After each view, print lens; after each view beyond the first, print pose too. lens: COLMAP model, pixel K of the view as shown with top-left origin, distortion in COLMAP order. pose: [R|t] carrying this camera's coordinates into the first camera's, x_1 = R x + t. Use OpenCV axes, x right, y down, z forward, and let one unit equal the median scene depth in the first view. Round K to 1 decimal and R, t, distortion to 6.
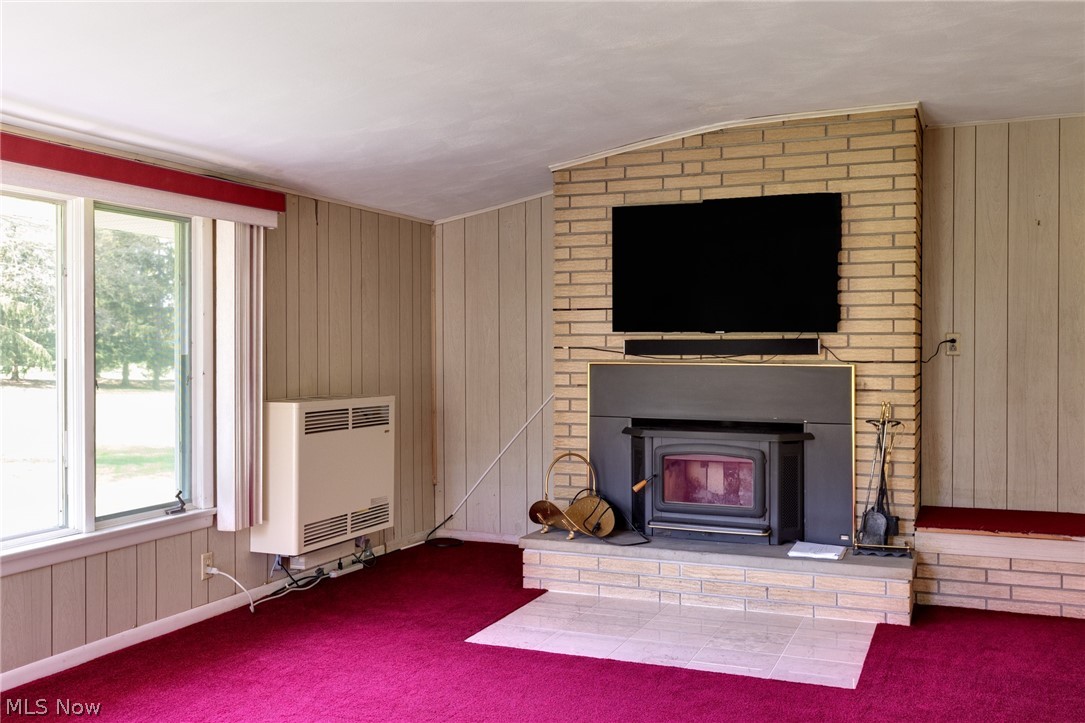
lens RADIAL K [[1014.6, 0, 541.7], [0, 1014.6, 358.0], [0, 0, 1]] dist [0.001993, 0.000000]
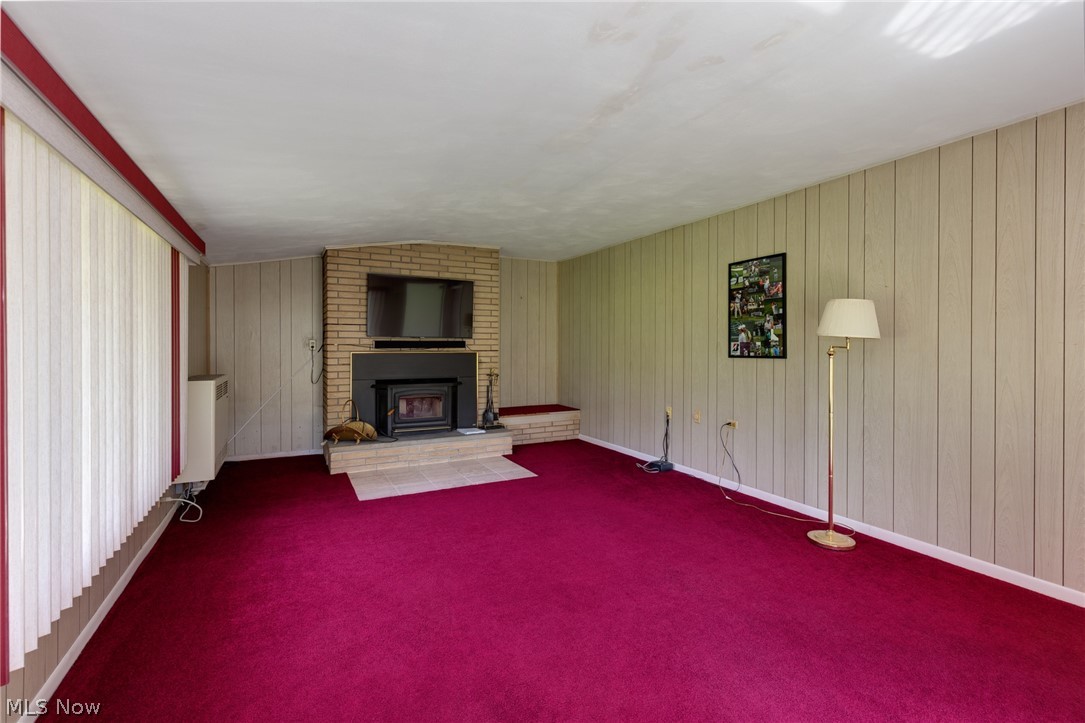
lens RADIAL K [[495.6, 0, 544.5], [0, 495.6, 352.3], [0, 0, 1]] dist [0.008635, -0.001334]
pose [[0.632703, -0.009104, 0.774341, -0.494139], [0.006964, 0.999957, 0.006066, 0.001273], [-0.774363, 0.001555, 0.632740, 0.133968]]
